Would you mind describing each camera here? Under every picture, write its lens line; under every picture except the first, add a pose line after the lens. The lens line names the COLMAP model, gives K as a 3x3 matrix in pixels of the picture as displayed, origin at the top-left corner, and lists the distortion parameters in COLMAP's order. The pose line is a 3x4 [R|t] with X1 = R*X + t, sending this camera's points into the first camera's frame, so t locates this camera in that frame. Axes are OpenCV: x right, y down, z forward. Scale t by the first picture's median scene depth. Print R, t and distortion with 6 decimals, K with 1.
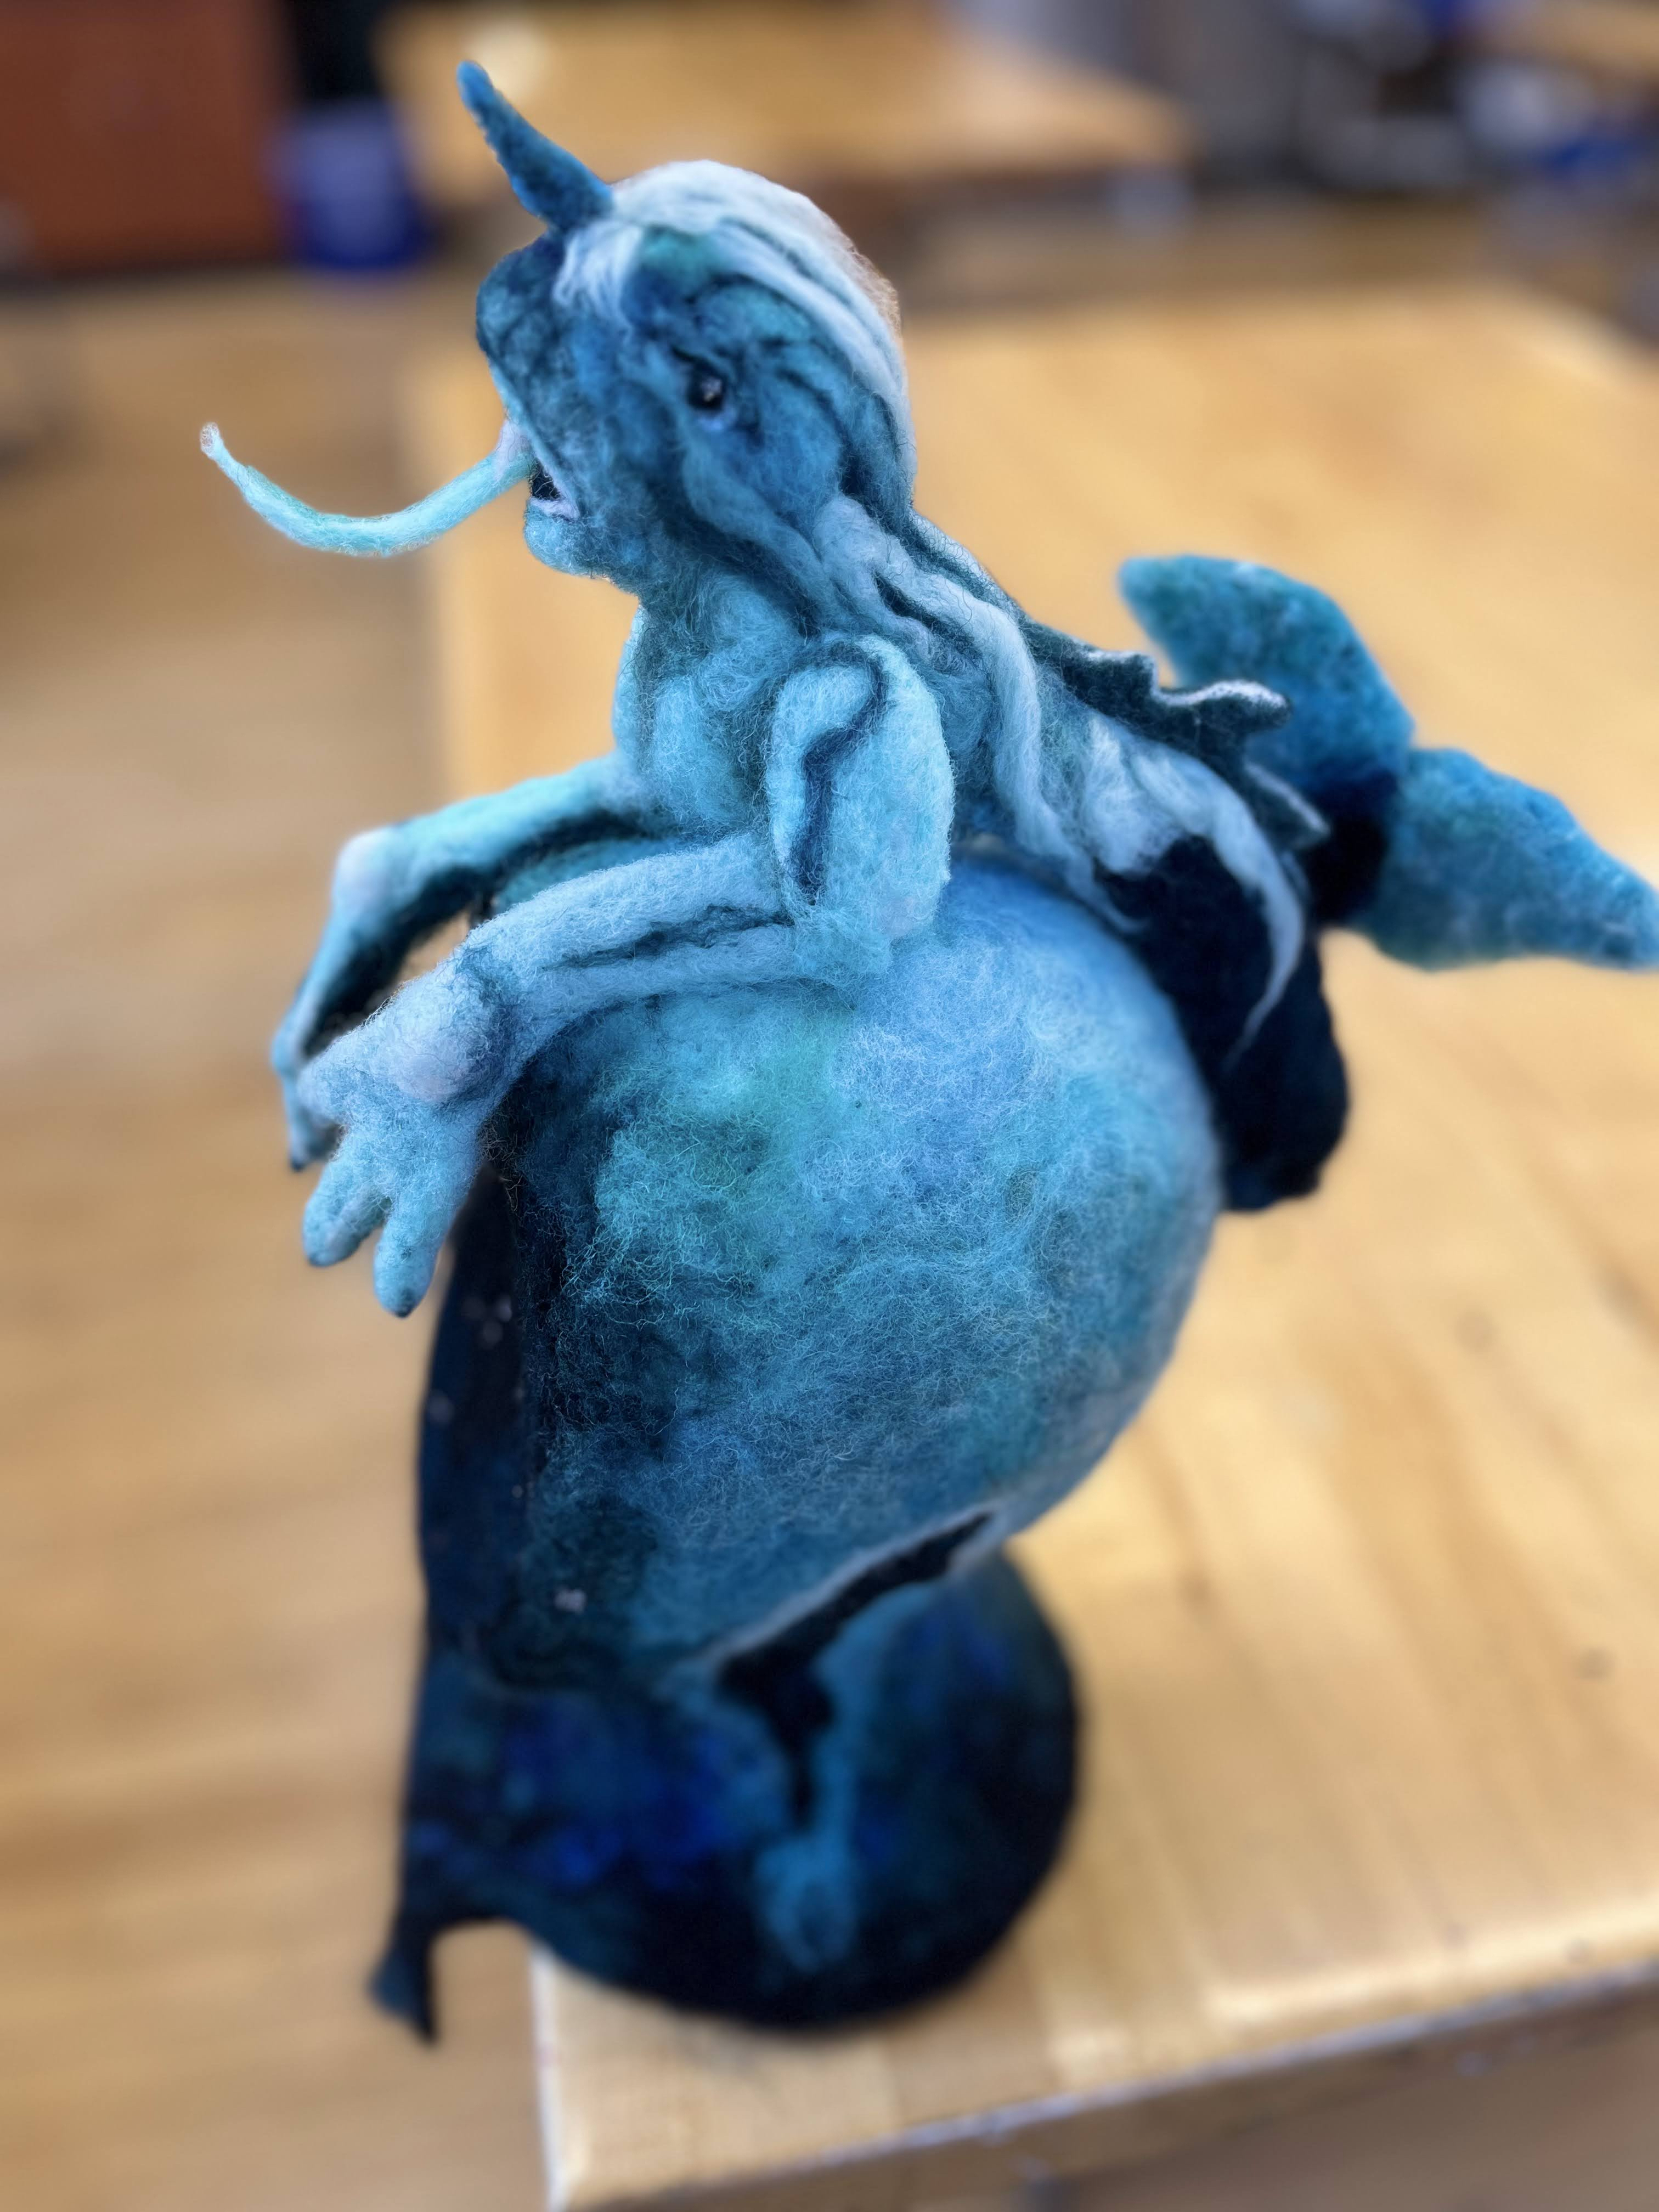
lens RADIAL K [[1665.6, 0, 829.5], [0, 1665.6, 1106.0], [0, 0, 1]] dist [0.098098, -0.143458]
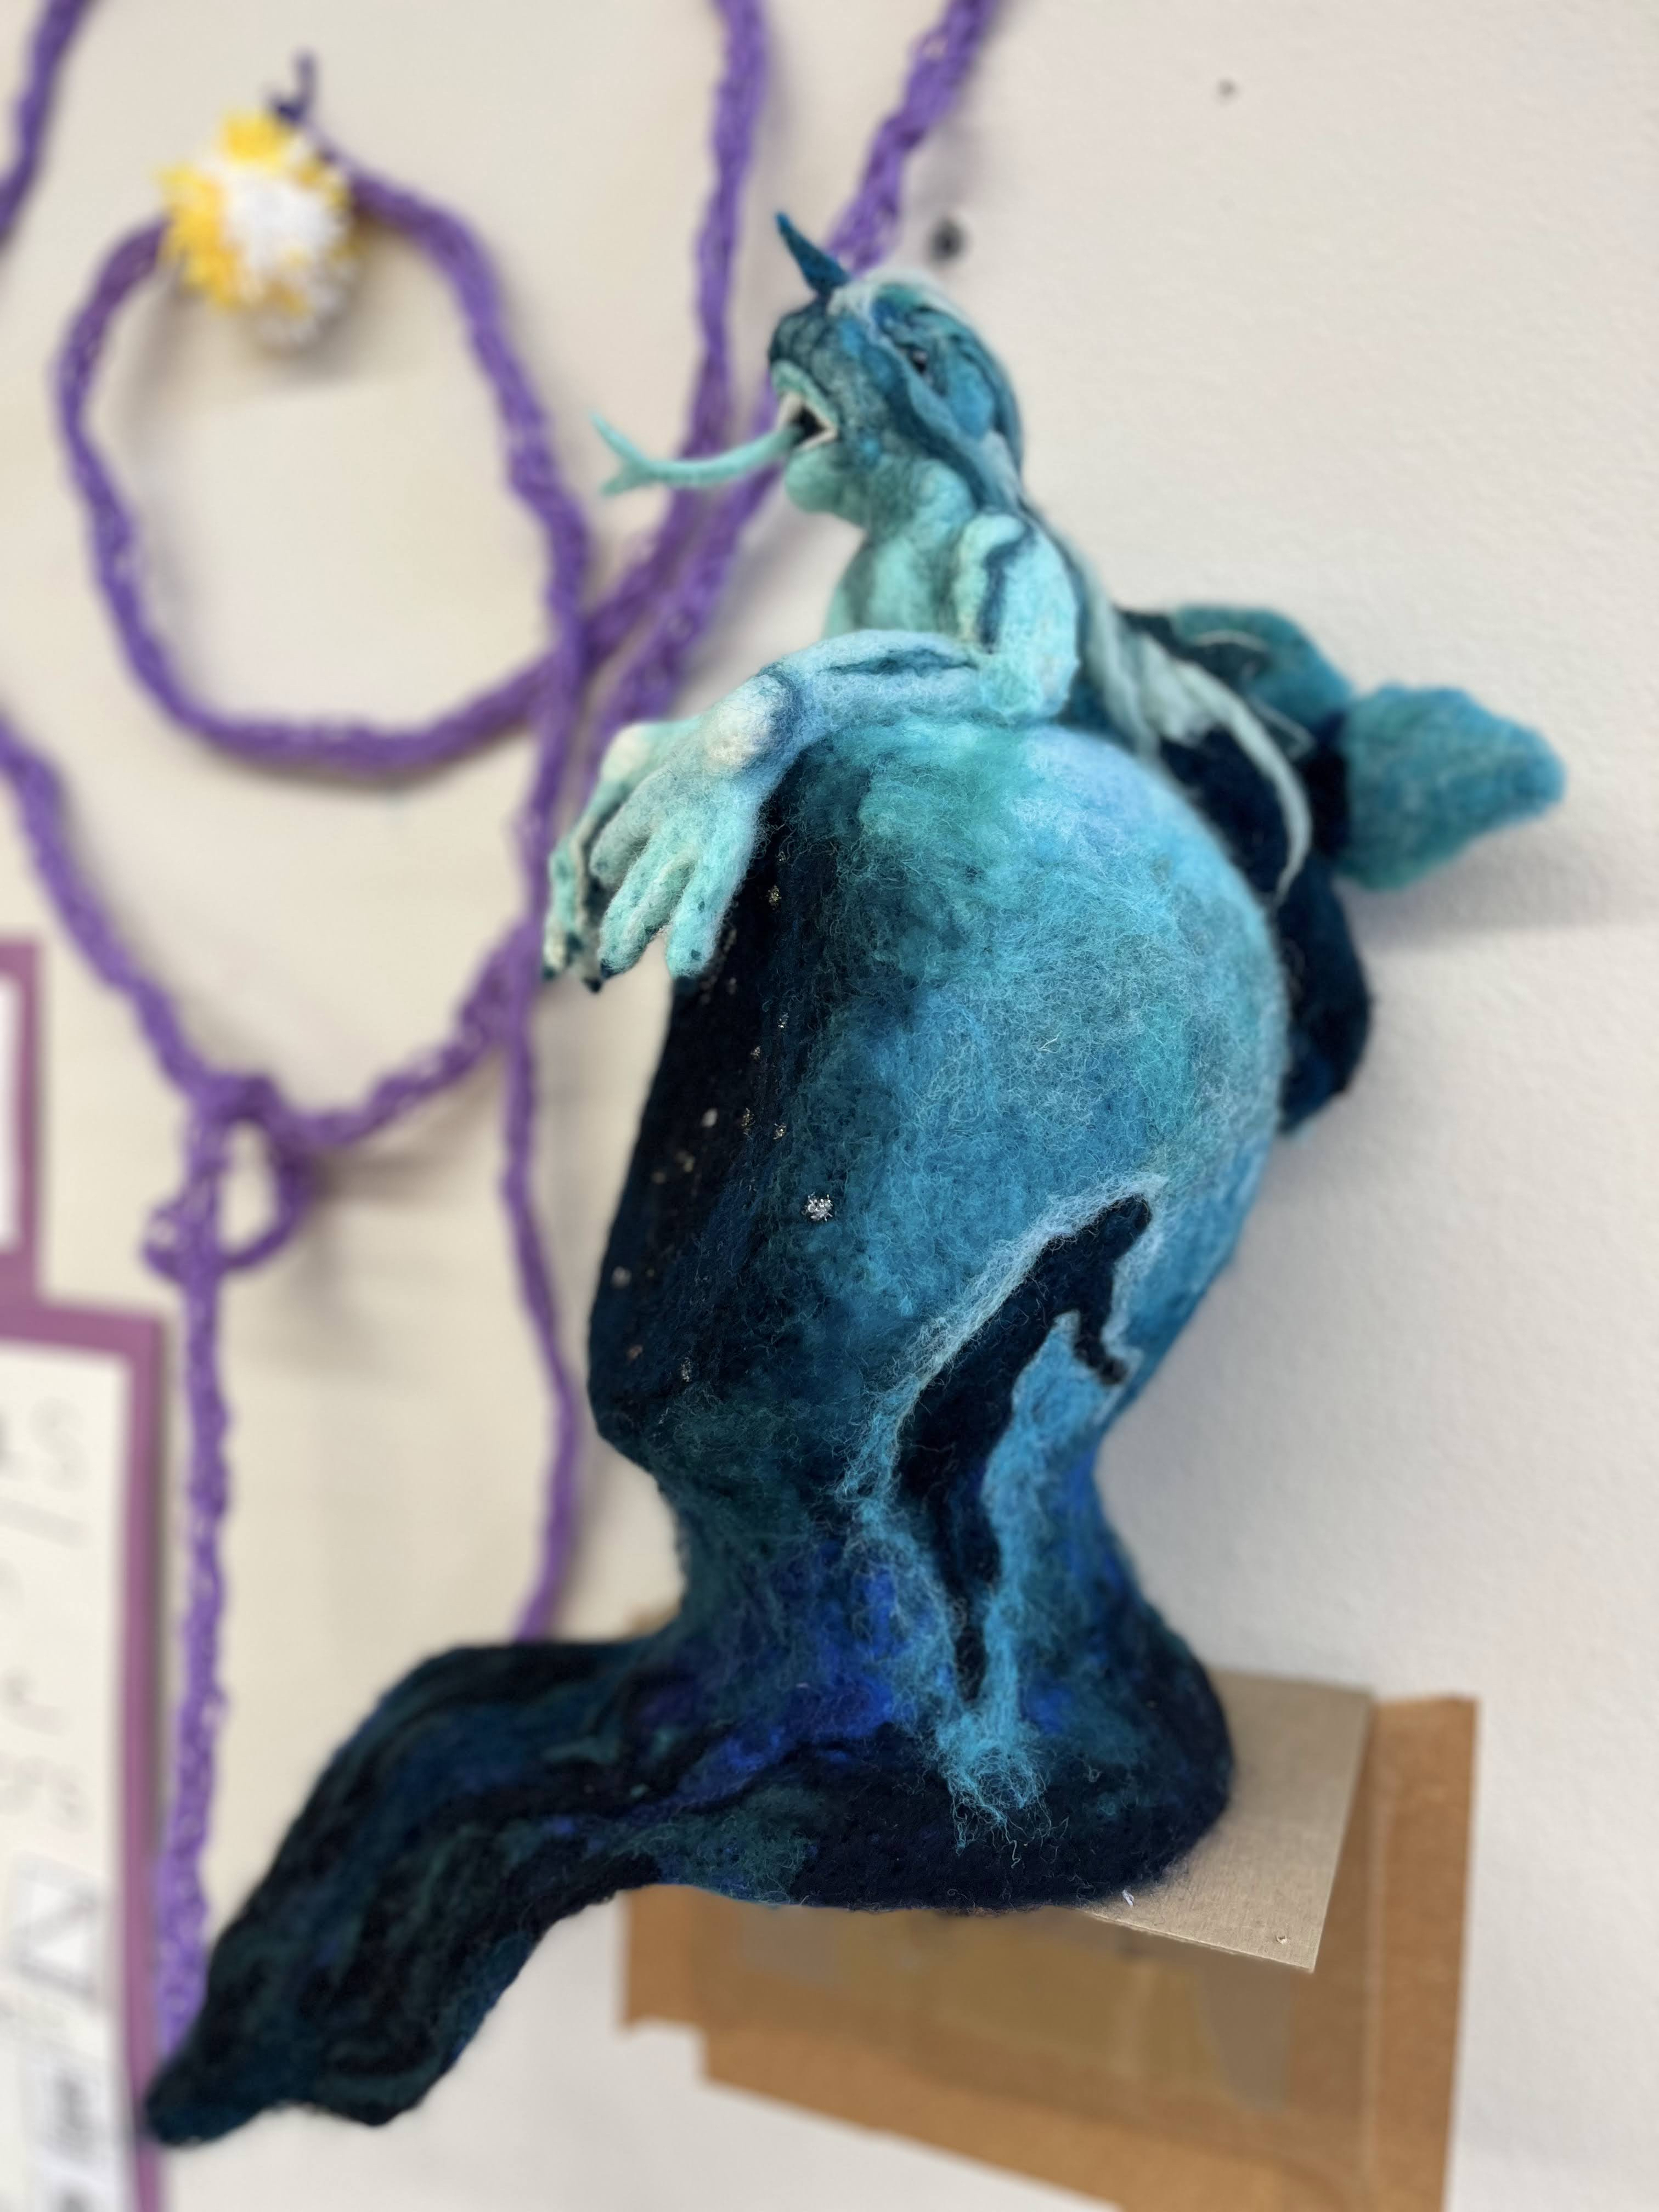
lens RADIAL K [[1665.6, 0, 829.5], [0, 1665.6, 1106.0], [0, 0, 1]] dist [0.098098, -0.143458]
pose [[0.994705, -0.015142, 0.101647, -0.307895], [0.063156, 0.870335, -0.488393, 0.929148], [-0.081072, 0.492227, 0.866683, -0.066069]]
